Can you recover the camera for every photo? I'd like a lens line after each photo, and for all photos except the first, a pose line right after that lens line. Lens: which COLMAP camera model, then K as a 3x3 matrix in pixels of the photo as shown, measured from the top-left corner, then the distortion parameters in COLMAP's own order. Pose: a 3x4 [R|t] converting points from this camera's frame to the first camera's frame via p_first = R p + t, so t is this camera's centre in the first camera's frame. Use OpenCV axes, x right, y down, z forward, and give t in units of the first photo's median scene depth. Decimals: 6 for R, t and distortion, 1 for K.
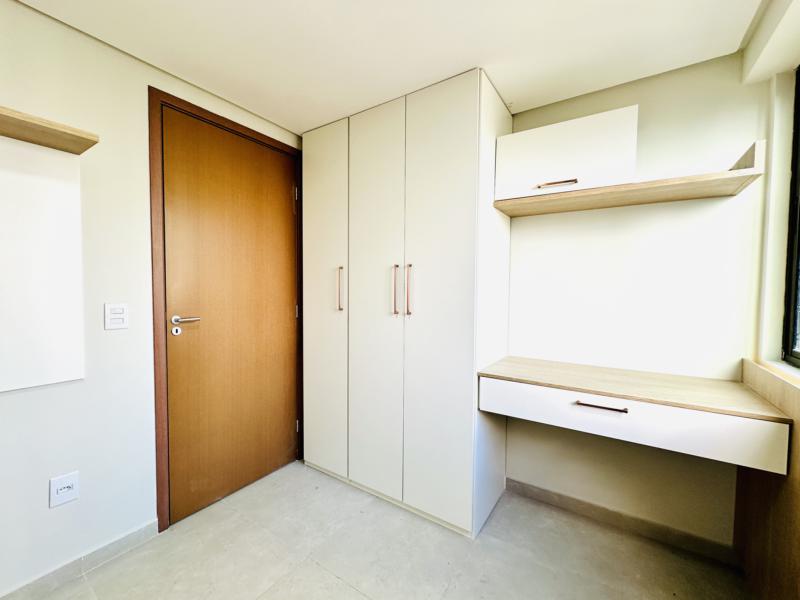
lens RADIAL K [[328.7, 0, 404.0], [0, 328.7, 302.4], [0, 0, 1]] dist [0.001809, -0.000037]
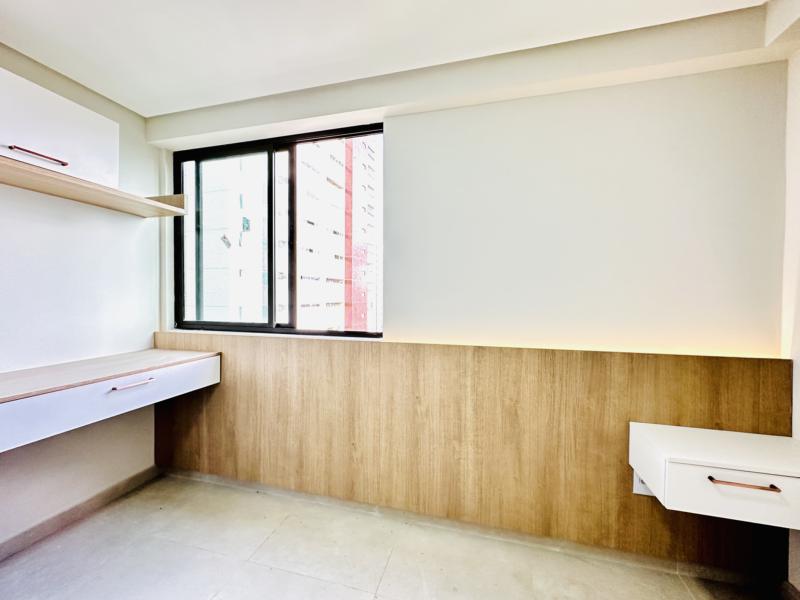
lens RADIAL K [[328.7, 0, 403.4], [0, 328.7, 301.4], [0, 0, 1]] dist [0.001809, -0.000037]
pose [[-0.313708, -0.026594, 0.949147, -0.678240], [0.028031, 0.998913, 0.037254, 0.010887], [-0.949106, 0.038293, -0.312622, 0.396374]]
